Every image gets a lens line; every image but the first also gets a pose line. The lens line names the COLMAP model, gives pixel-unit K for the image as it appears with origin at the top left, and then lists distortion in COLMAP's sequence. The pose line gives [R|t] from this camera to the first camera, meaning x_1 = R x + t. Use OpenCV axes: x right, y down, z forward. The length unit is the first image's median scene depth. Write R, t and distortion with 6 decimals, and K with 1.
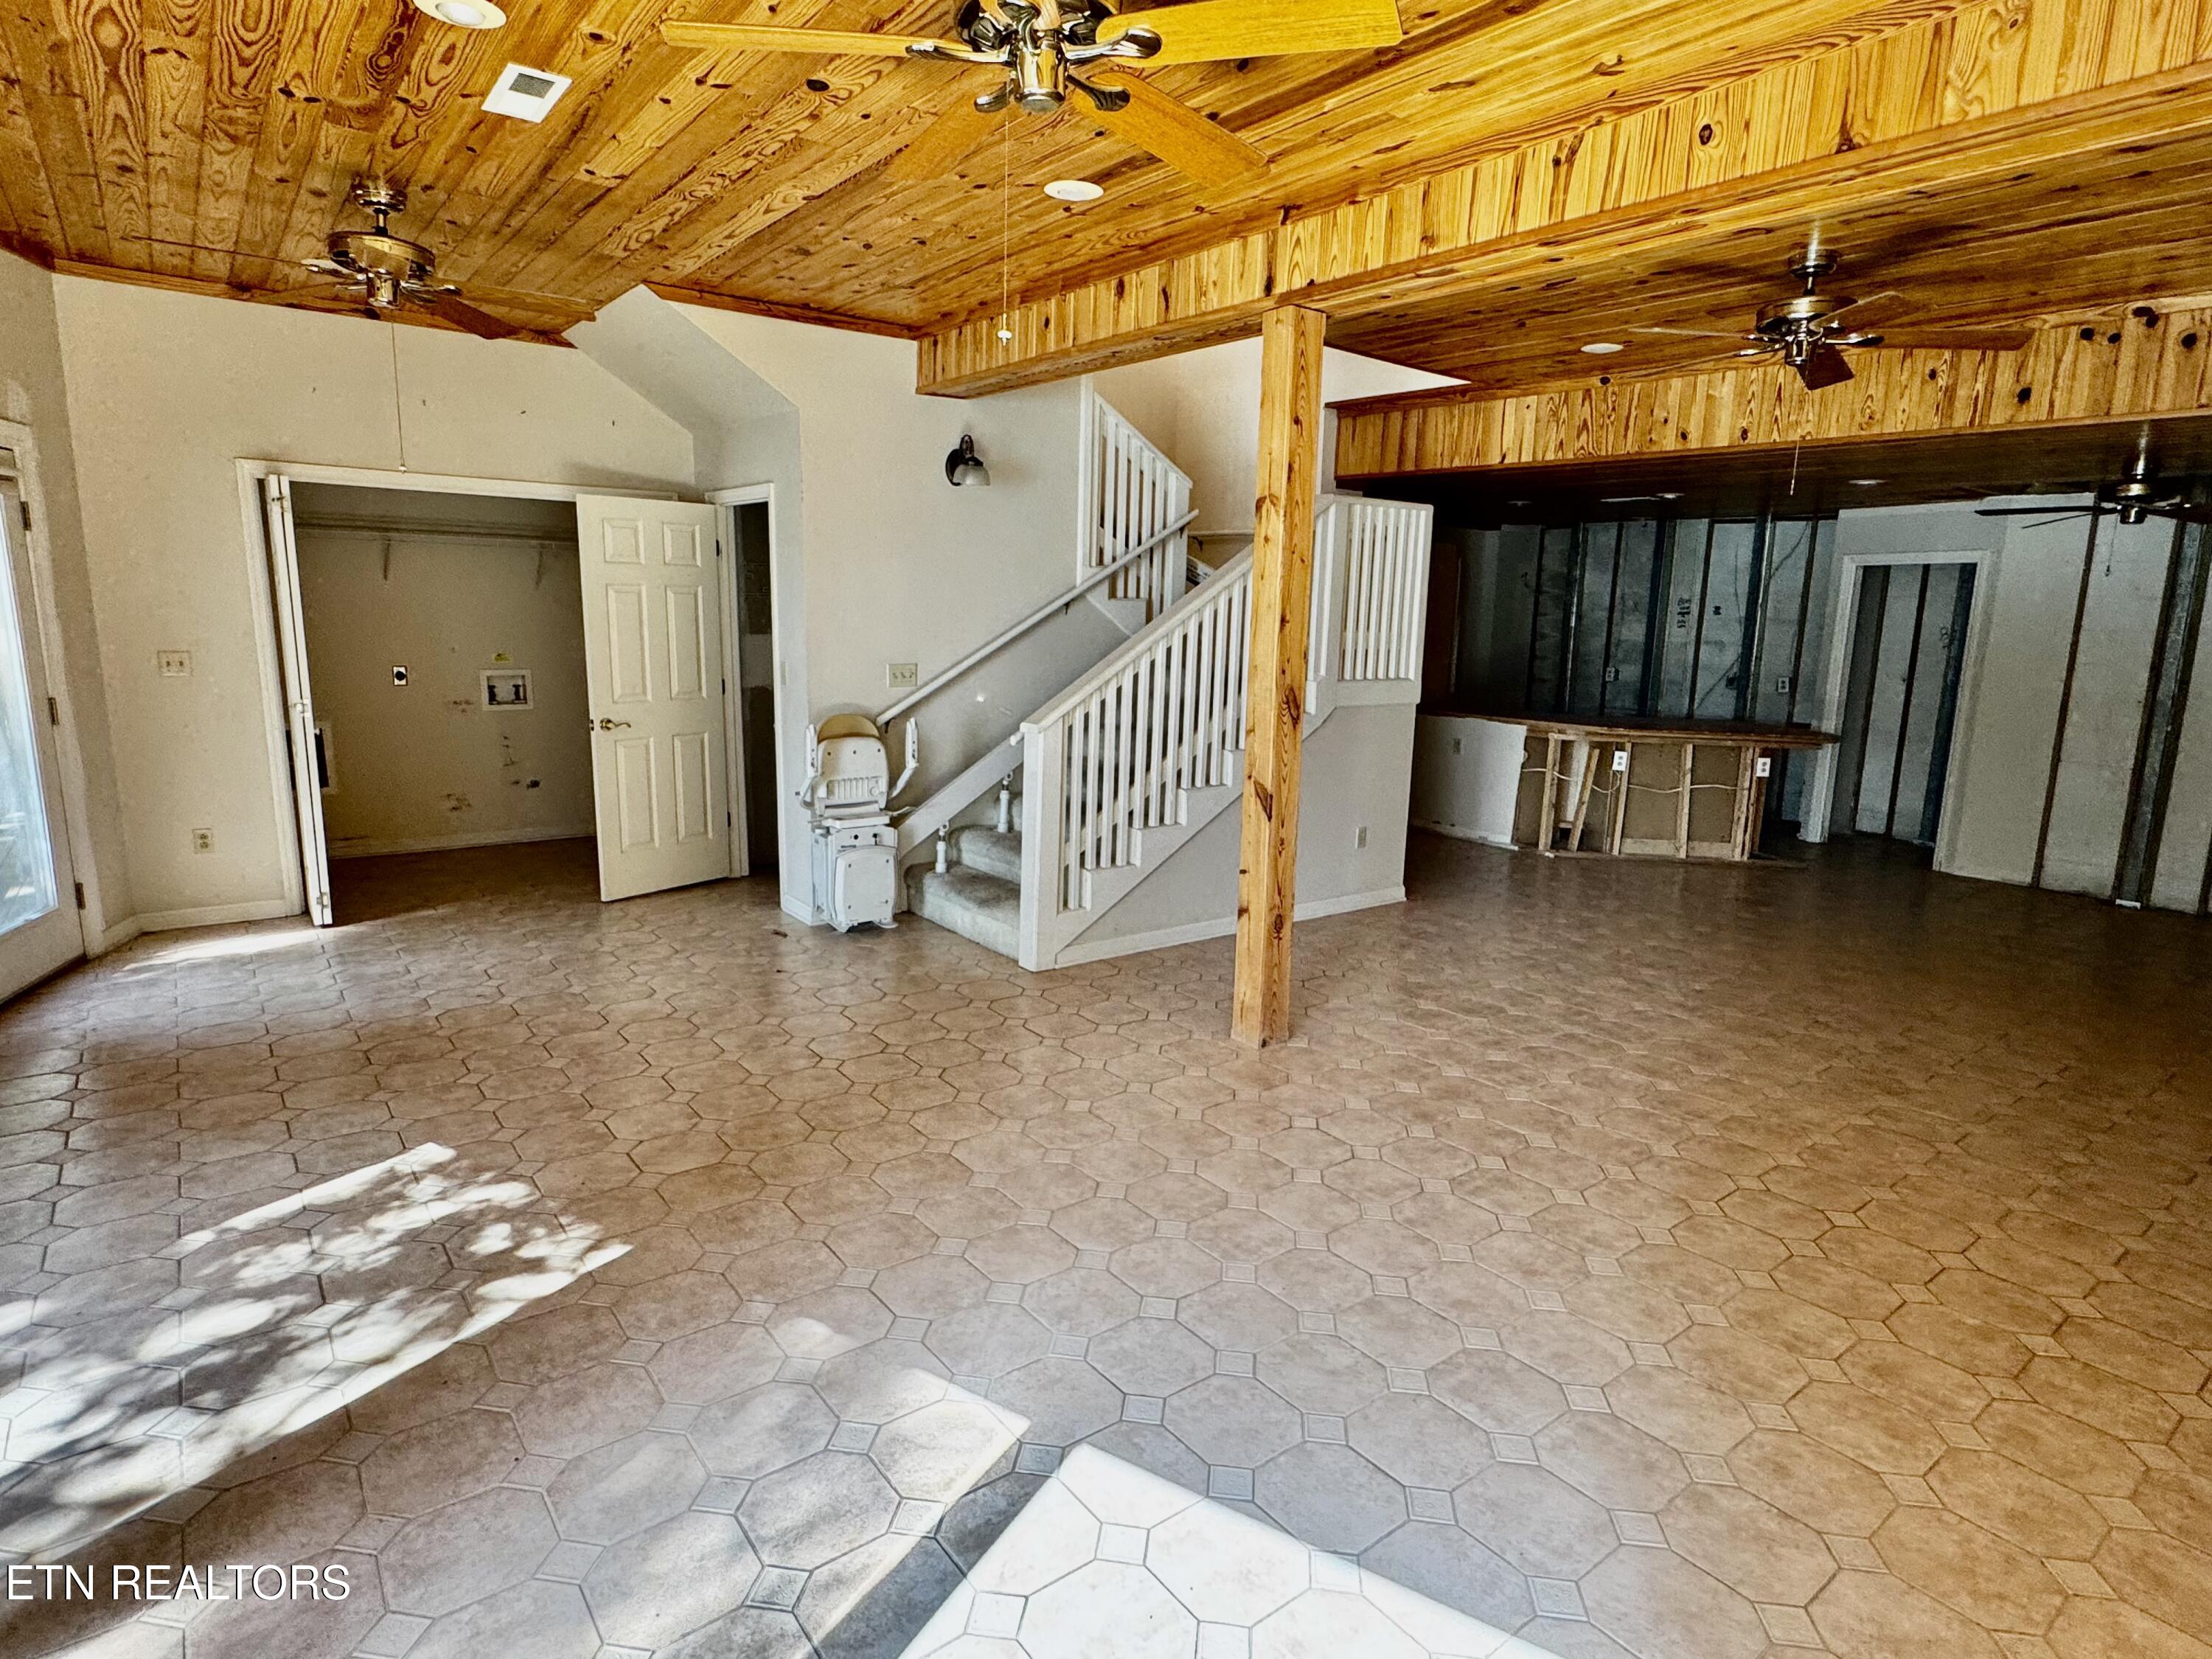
lens RADIAL K [[1204.8, 0, 1104.8], [0, 1204.8, 822.4], [0, 0, 1]] dist [-0.006475, 0.000480]
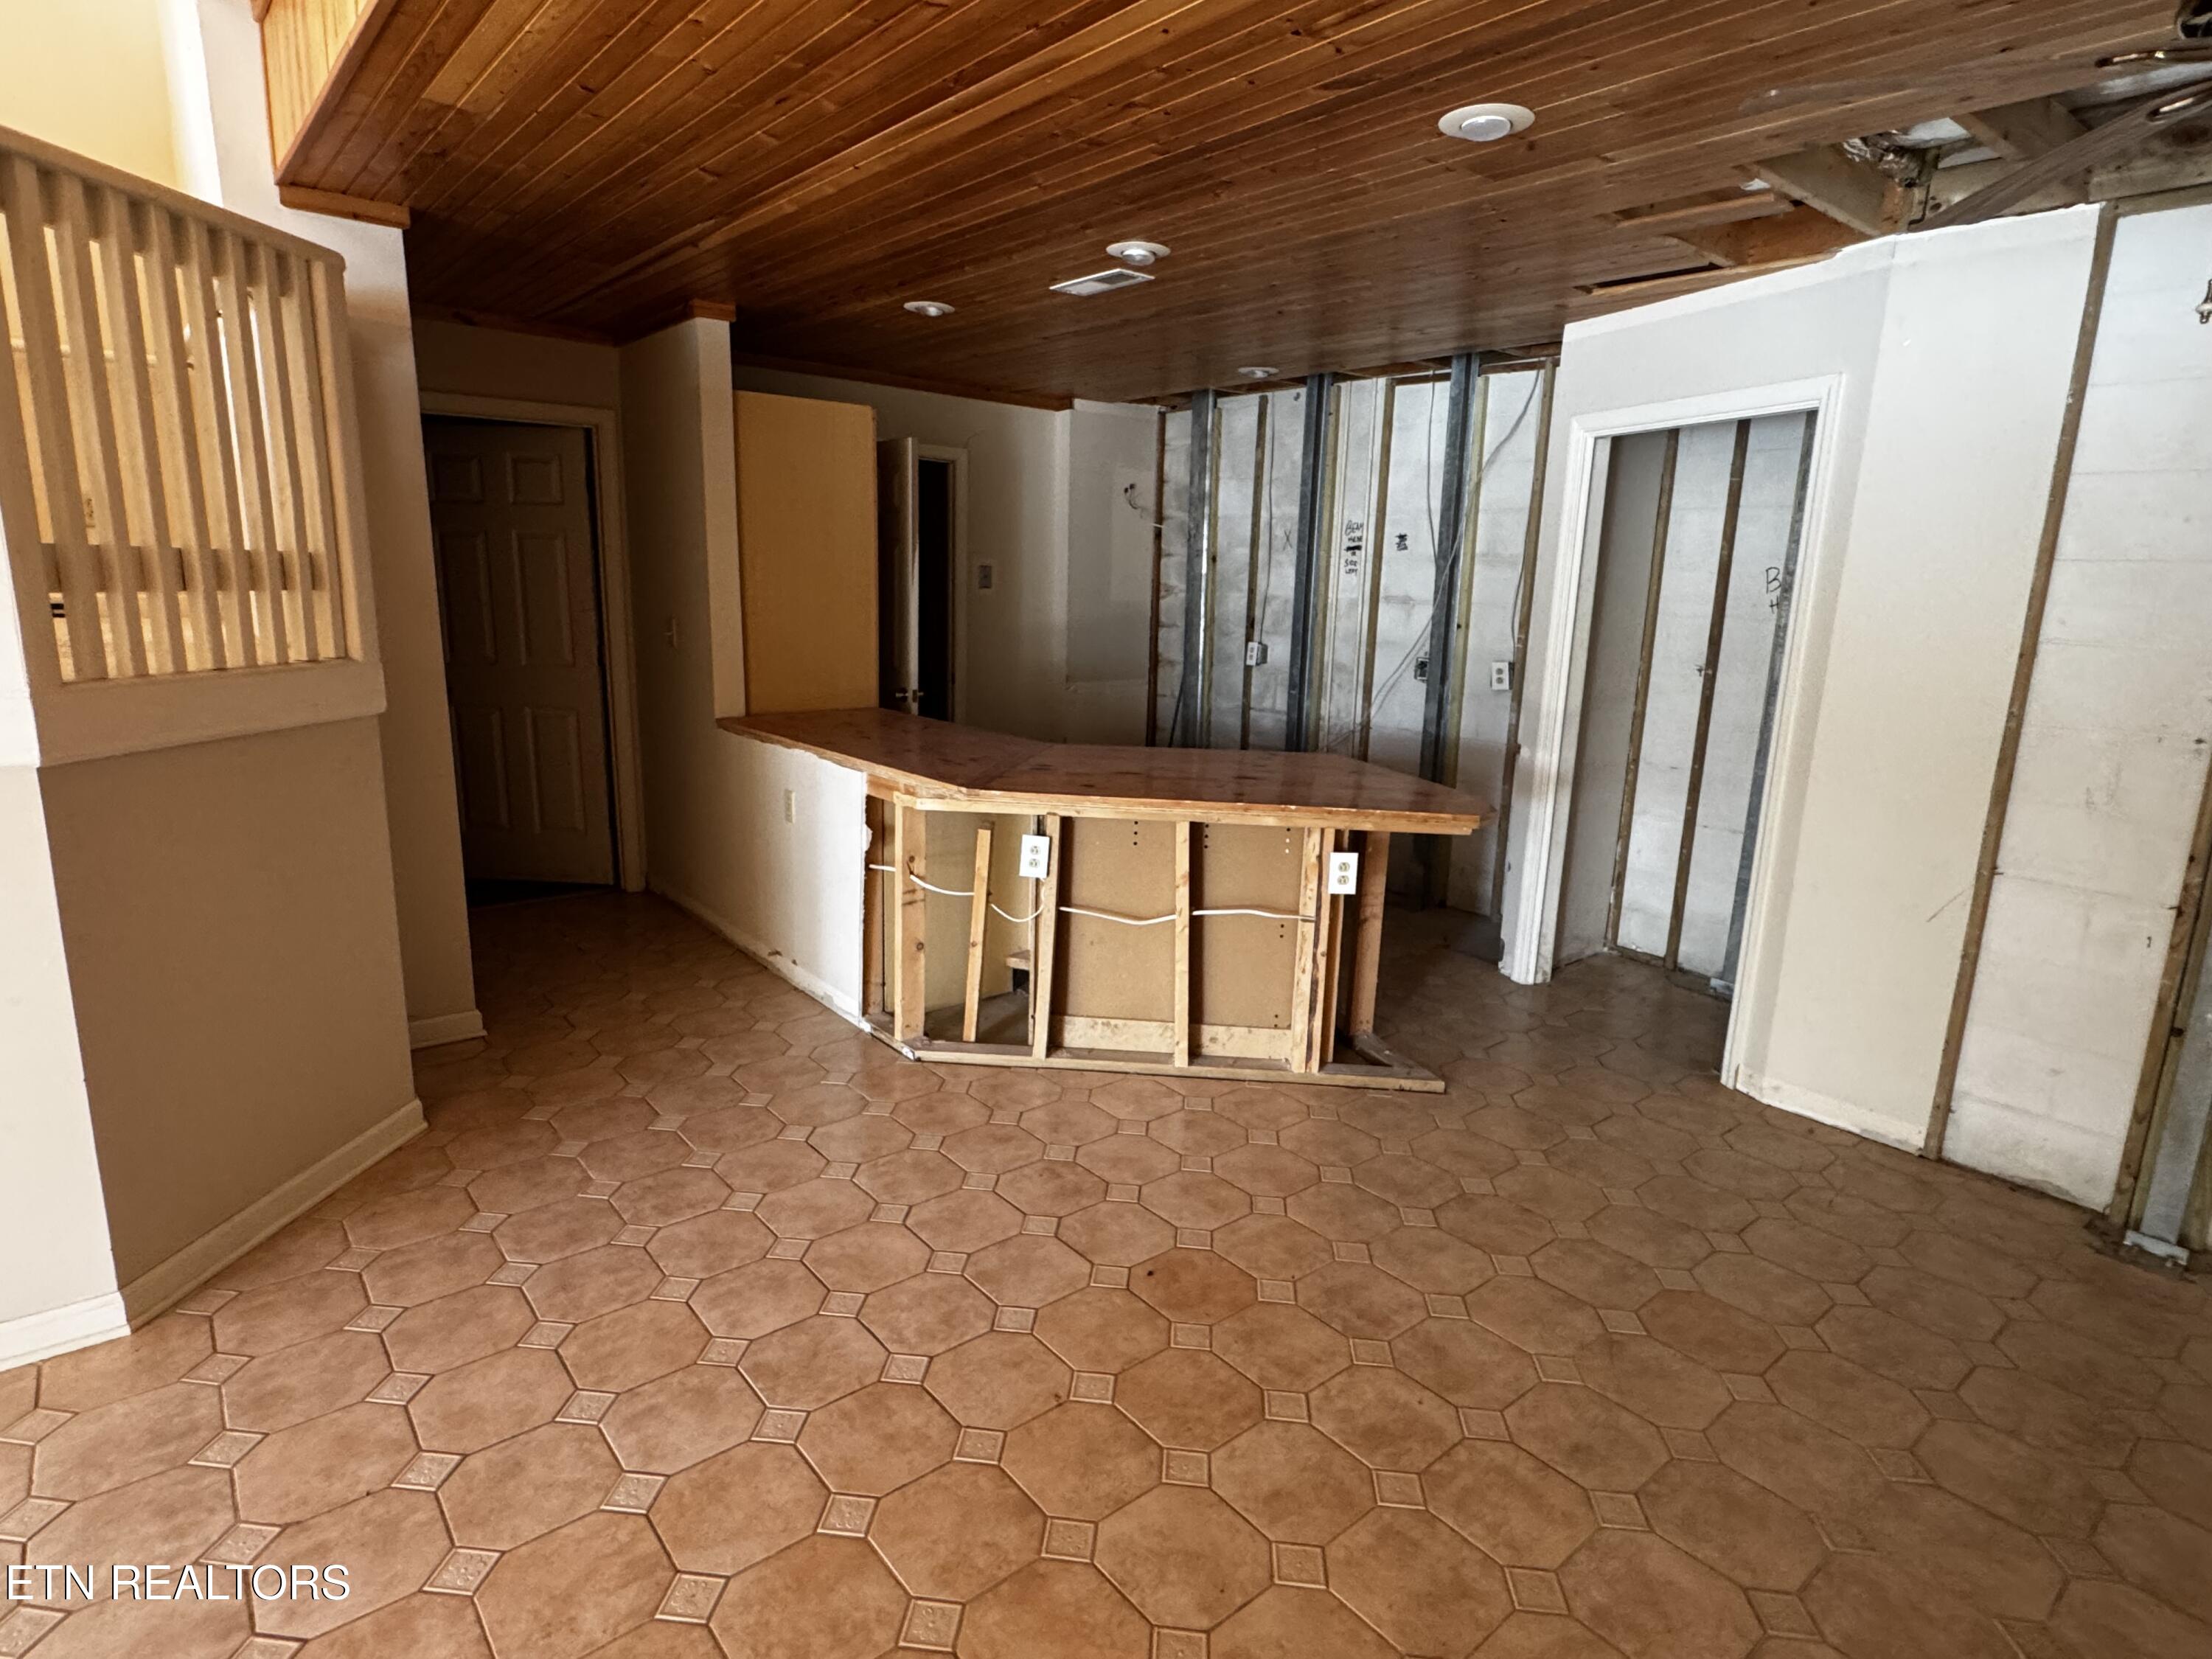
lens RADIAL K [[1192.9, 0, 1104.7], [0, 1192.9, 831.6], [0, 0, 1]] dist [-0.001241, -0.001345]
pose [[0.999141, -0.007336, 0.040792, 0.347680], [0.005952, 0.999406, 0.033933, -0.060087], [-0.041017, -0.033661, 0.998591, 0.443839]]
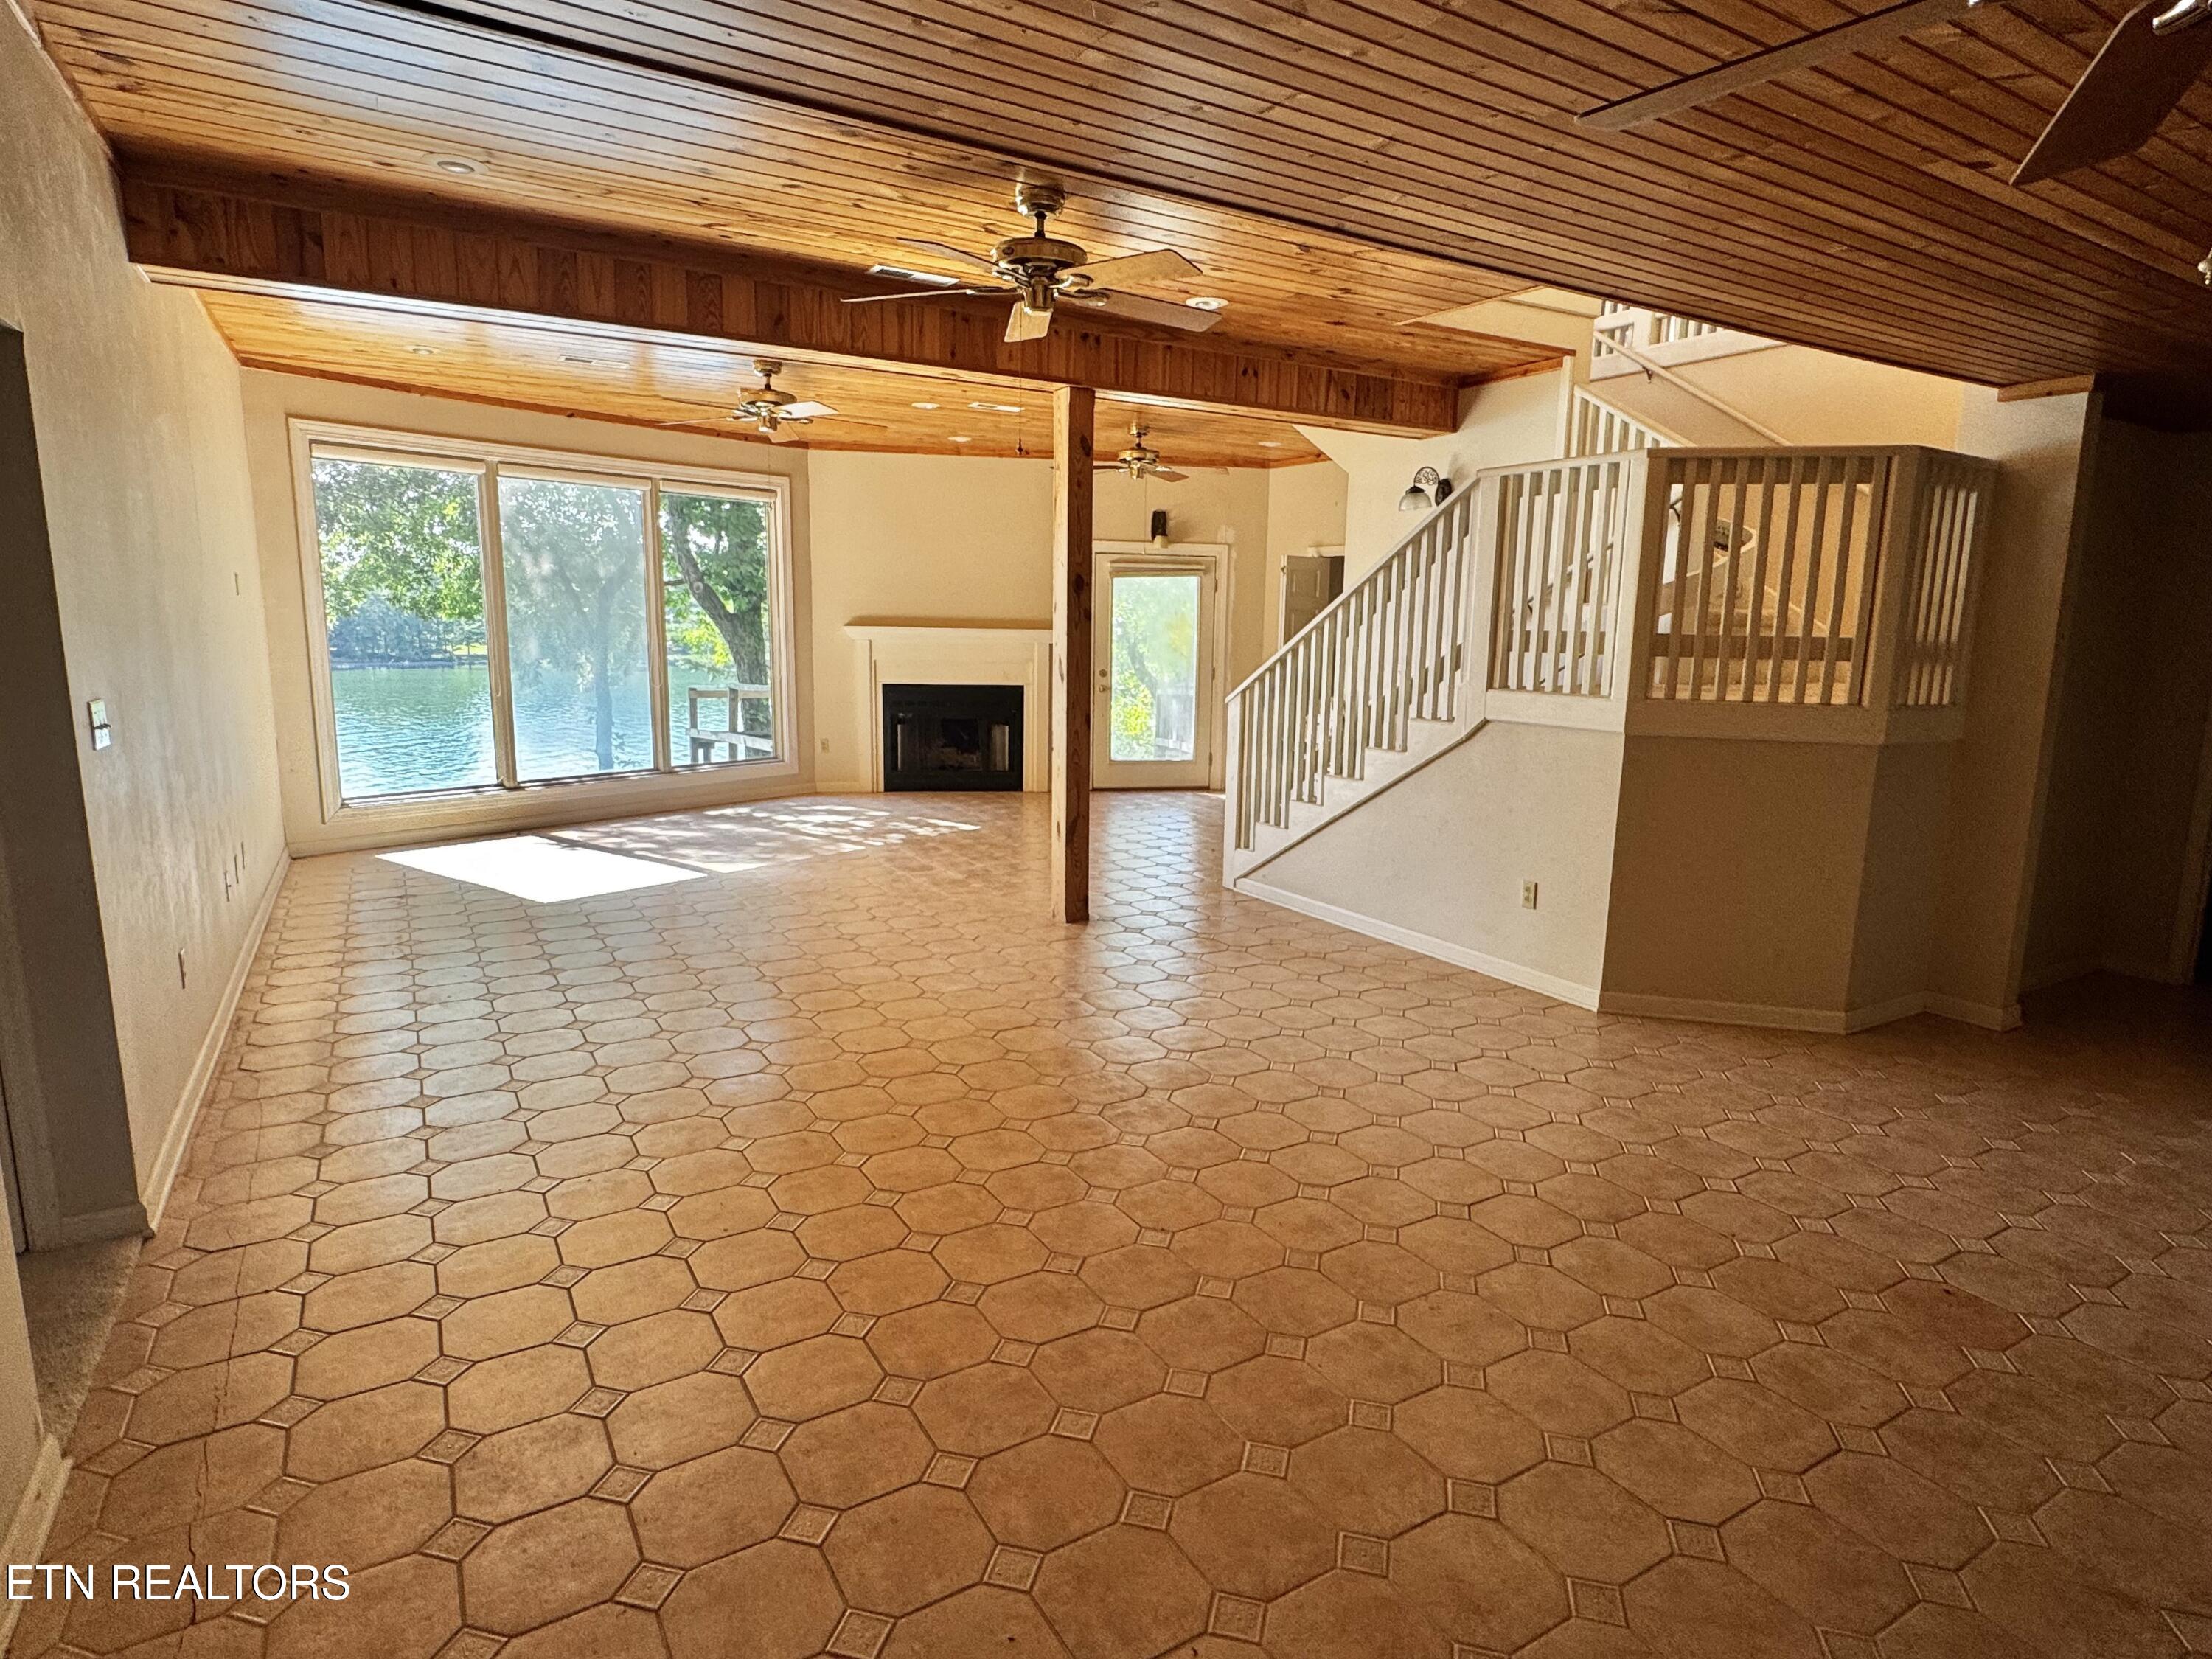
lens RADIAL K [[1204.8, 0, 1107.1], [0, 1204.8, 828.7], [0, 0, 1]] dist [-0.006475, 0.000480]
pose [[-0.107461, 0.138411, -0.984528, 0.648813], [-0.202934, 0.966360, 0.158007, -0.062967], [0.973278, 0.216774, -0.075757, 0.508846]]
